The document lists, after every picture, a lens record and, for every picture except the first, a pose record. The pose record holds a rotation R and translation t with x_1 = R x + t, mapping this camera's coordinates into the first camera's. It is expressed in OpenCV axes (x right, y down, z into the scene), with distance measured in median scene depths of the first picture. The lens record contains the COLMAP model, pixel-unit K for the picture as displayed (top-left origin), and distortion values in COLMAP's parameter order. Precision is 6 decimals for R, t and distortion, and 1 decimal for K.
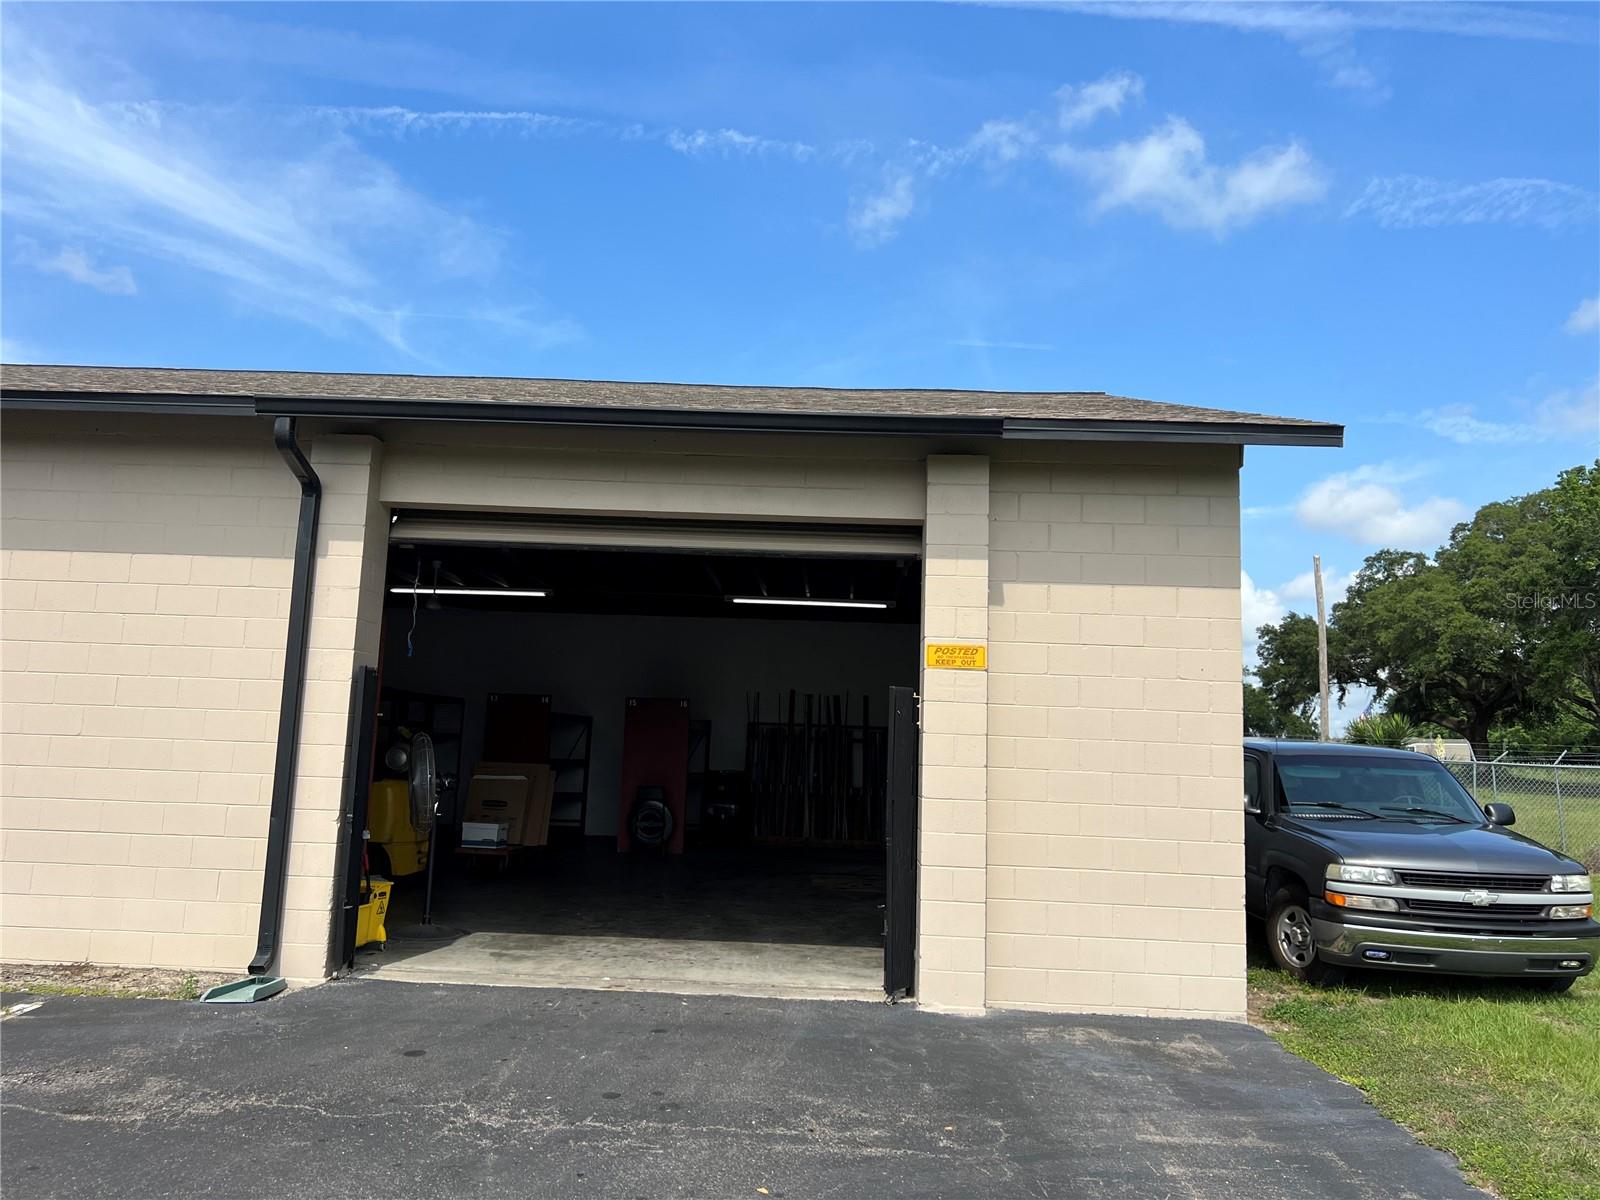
lens RADIAL K [[1215.8, 0, 800.0], [0, 1215.8, 600.0], [0, 0, 1]] dist [0.044831, -0.035410]
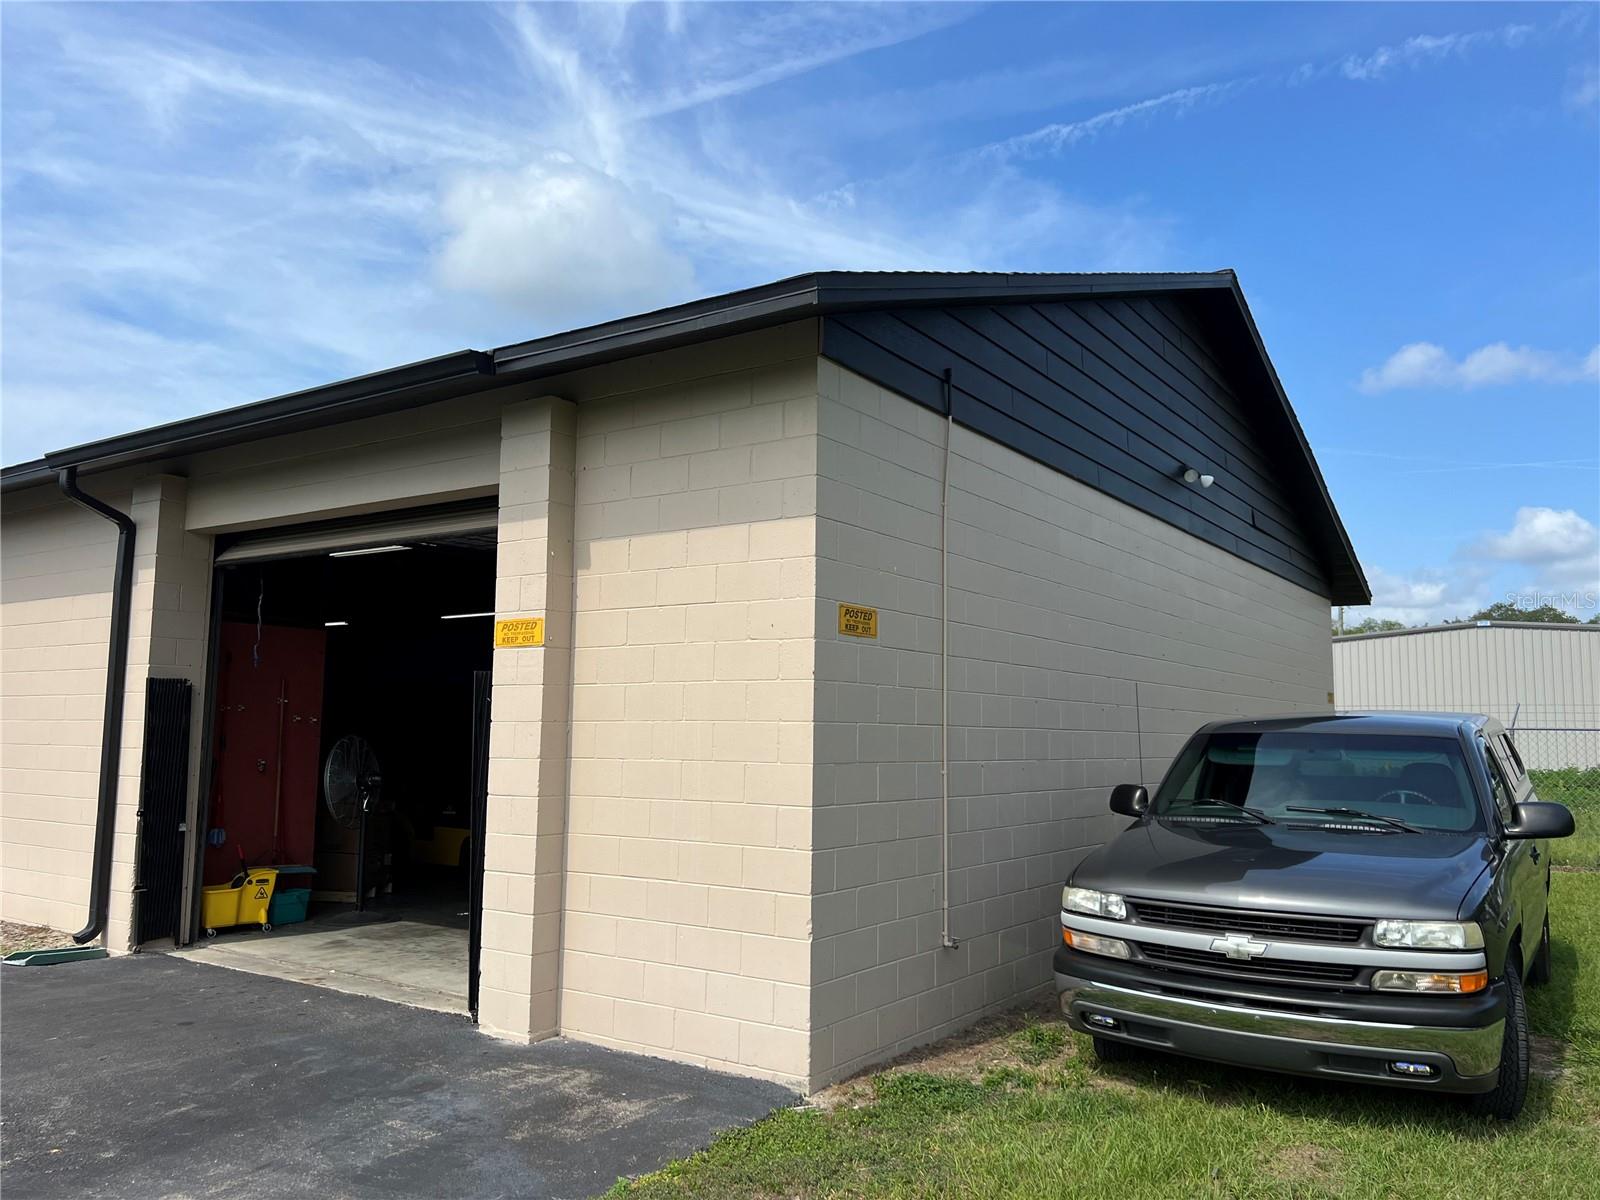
lens RADIAL K [[1215.8, 0, 800.0], [0, 1215.8, 600.0], [0, 0, 1]] dist [0.044831, -0.035410]
pose [[0.838235, -0.086109, -0.538467, 0.728764], [0.085295, 0.996003, -0.026495, 0.059841], [0.538596, -0.023719, 0.842230, 0.346024]]
